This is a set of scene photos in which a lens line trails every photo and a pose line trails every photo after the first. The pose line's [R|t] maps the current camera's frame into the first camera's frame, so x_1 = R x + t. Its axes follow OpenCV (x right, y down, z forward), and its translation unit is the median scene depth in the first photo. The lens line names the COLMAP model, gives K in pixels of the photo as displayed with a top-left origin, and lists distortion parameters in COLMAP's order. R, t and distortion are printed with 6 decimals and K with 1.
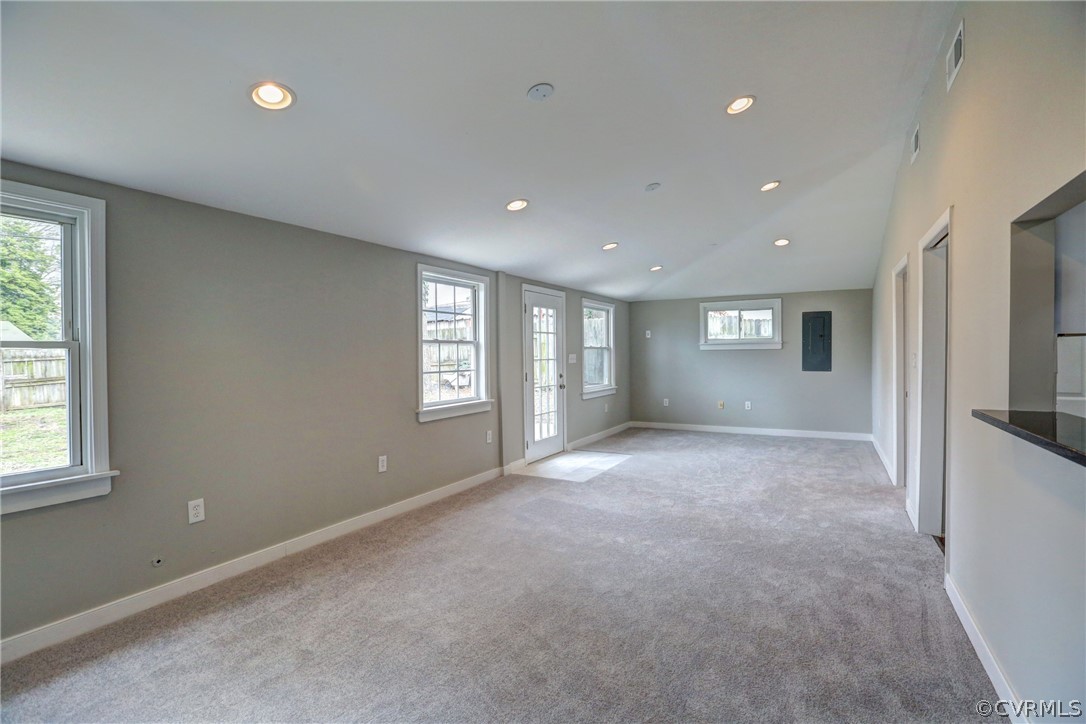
lens RADIAL K [[492.4, 0, 542.4], [0, 492.4, 362.2], [0, 0, 1]] dist [-0.050528, 0.016715]
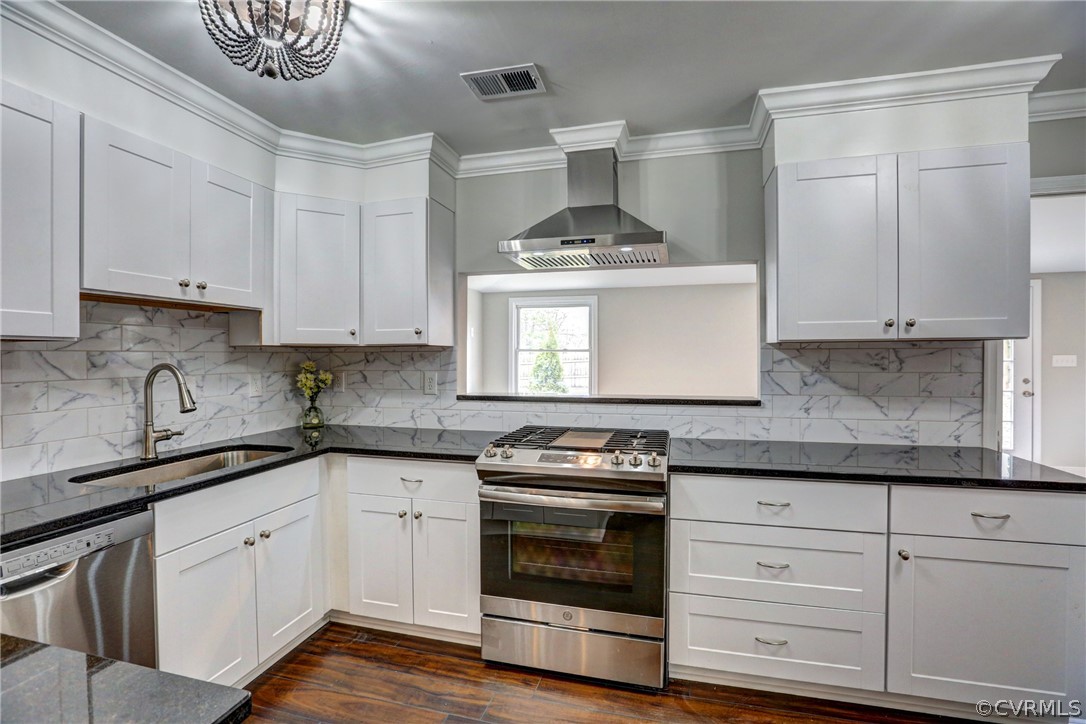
lens RADIAL K [[492.4, 0, 543.9], [0, 492.4, 359.7], [0, 0, 1]] dist [-0.050528, 0.016715]
pose [[0.265065, 0.017569, -0.964071, 0.753441], [-0.017543, 0.999756, 0.013396, -0.007344], [0.964071, 0.013362, 0.265308, 0.001483]]
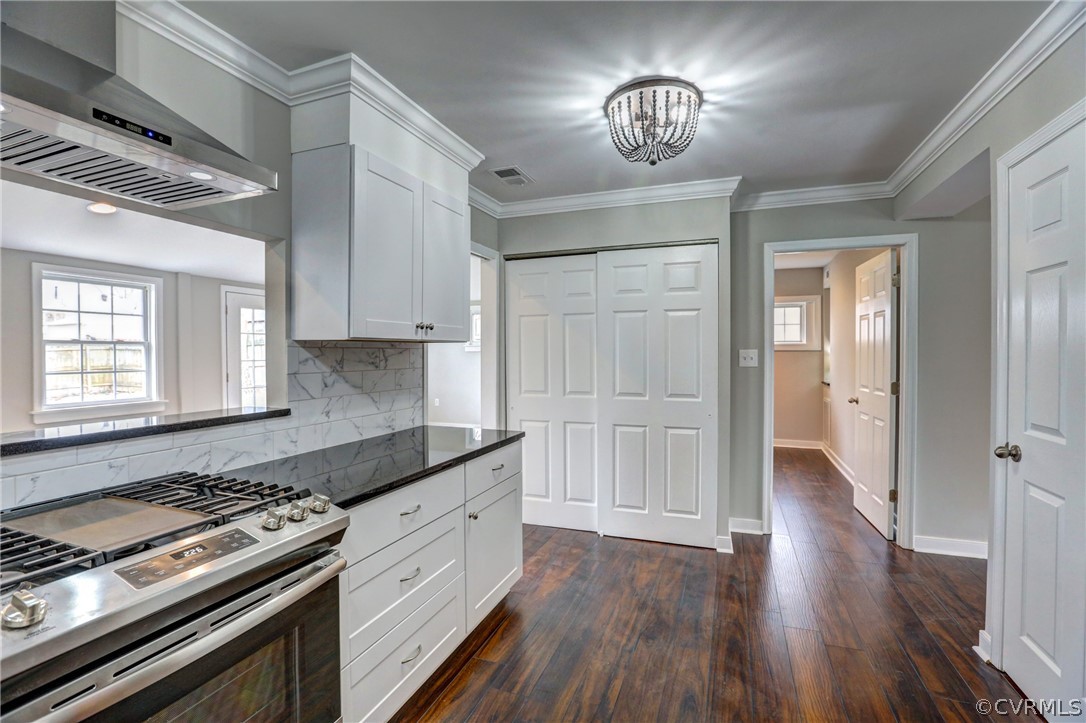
lens RADIAL K [[492.4, 0, 547.2], [0, 492.4, 360.2], [0, 0, 1]] dist [-0.050528, 0.016715]
pose [[0.985433, 0.004565, 0.170004, 0.497838], [-0.003445, 0.999970, -0.006882, -0.002431], [-0.170031, 0.006196, 0.985419, -0.090586]]
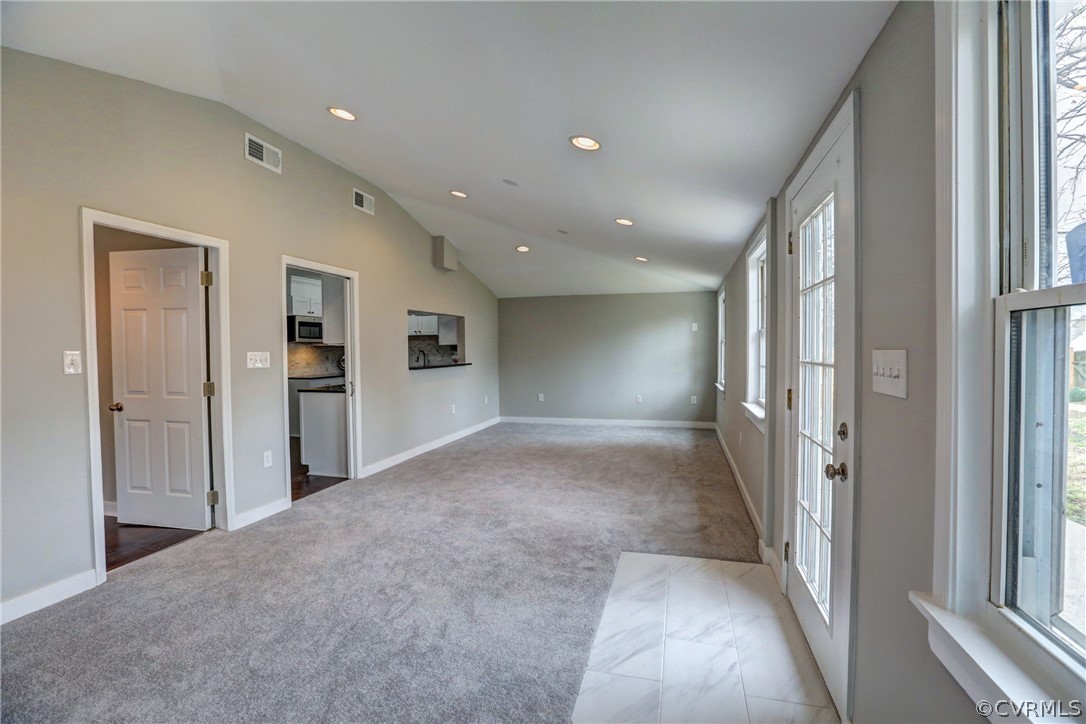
lens RADIAL K [[492.4, 0, 551.0], [0, 492.4, 354.0], [0, 0, 1]] dist [-0.050528, 0.016715]
pose [[-0.961713, 0.020344, -0.273303, 0.334248], [0.012015, 0.999412, 0.032115, -0.028878], [0.273796, 0.027602, -0.961392, 1.517604]]
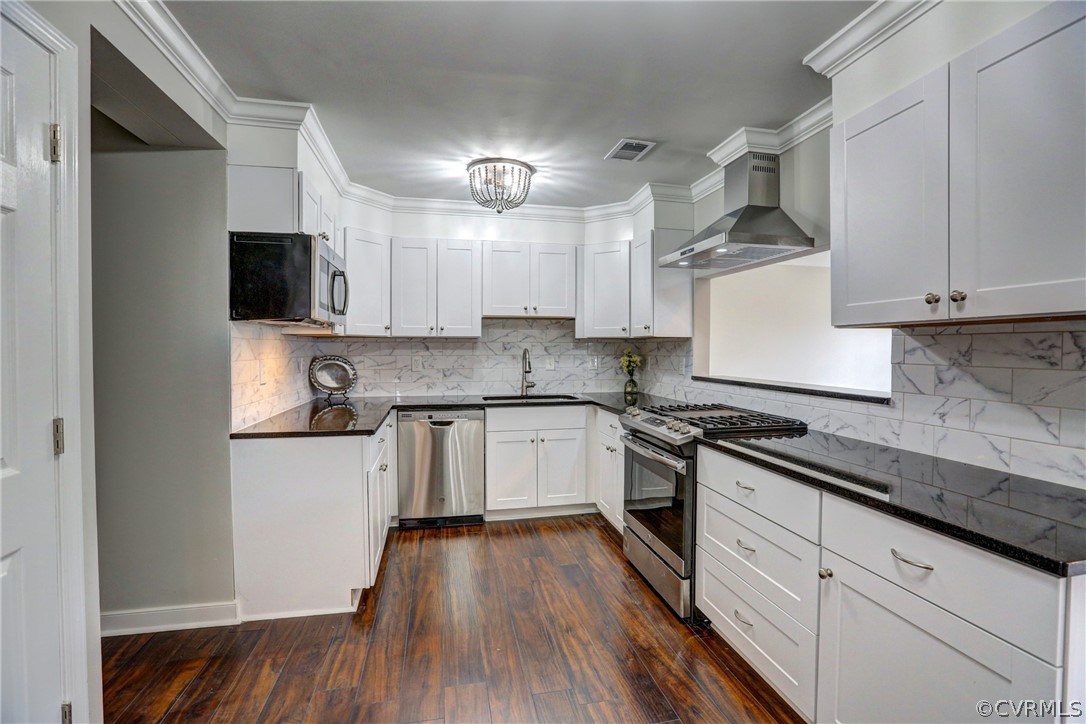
lens RADIAL K [[492.4, 0, 545.6], [0, 492.4, 360.2], [0, 0, 1]] dist [-0.050528, 0.016715]
pose [[-0.737426, 0.027343, -0.674874, 0.814905], [-0.005704, 0.998892, 0.046704, -0.011843], [0.675404, 0.038291, -0.736453, 0.417941]]
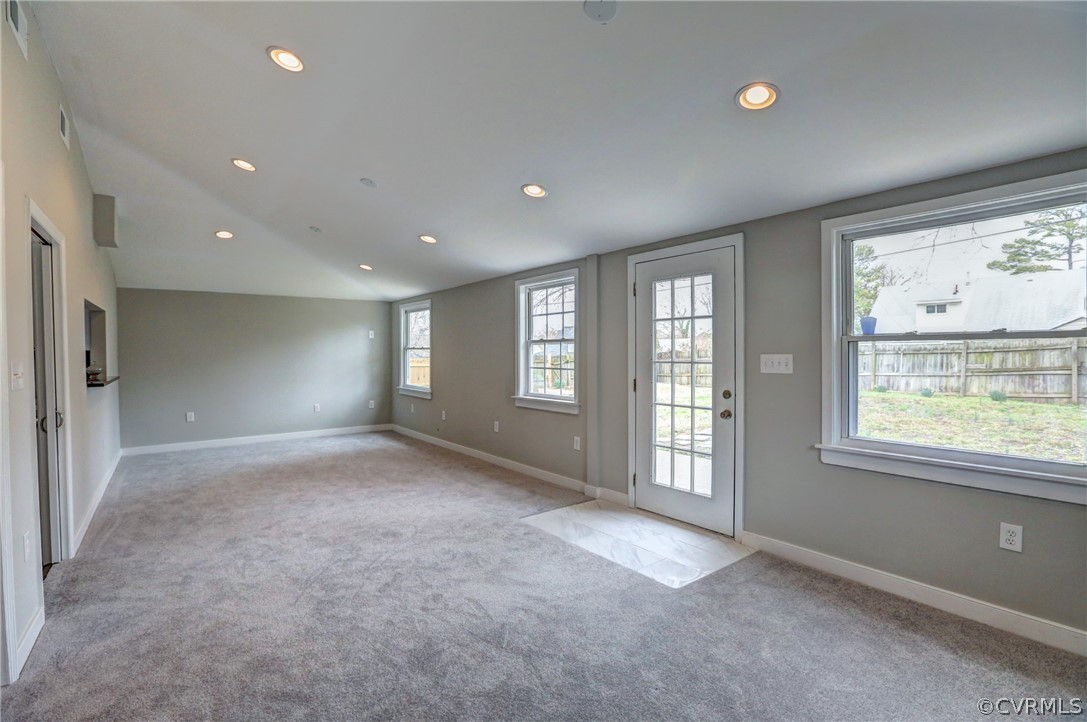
lens RADIAL K [[492.9, 0, 540.0], [0, 492.9, 362.3], [0, 0, 1]] dist [-0.050528, 0.016715]
pose [[-0.372971, 0.032382, -0.927278, 0.760481], [-0.007551, 0.999252, 0.037933, -0.033008], [0.927812, 0.021150, -0.372447, 1.276576]]
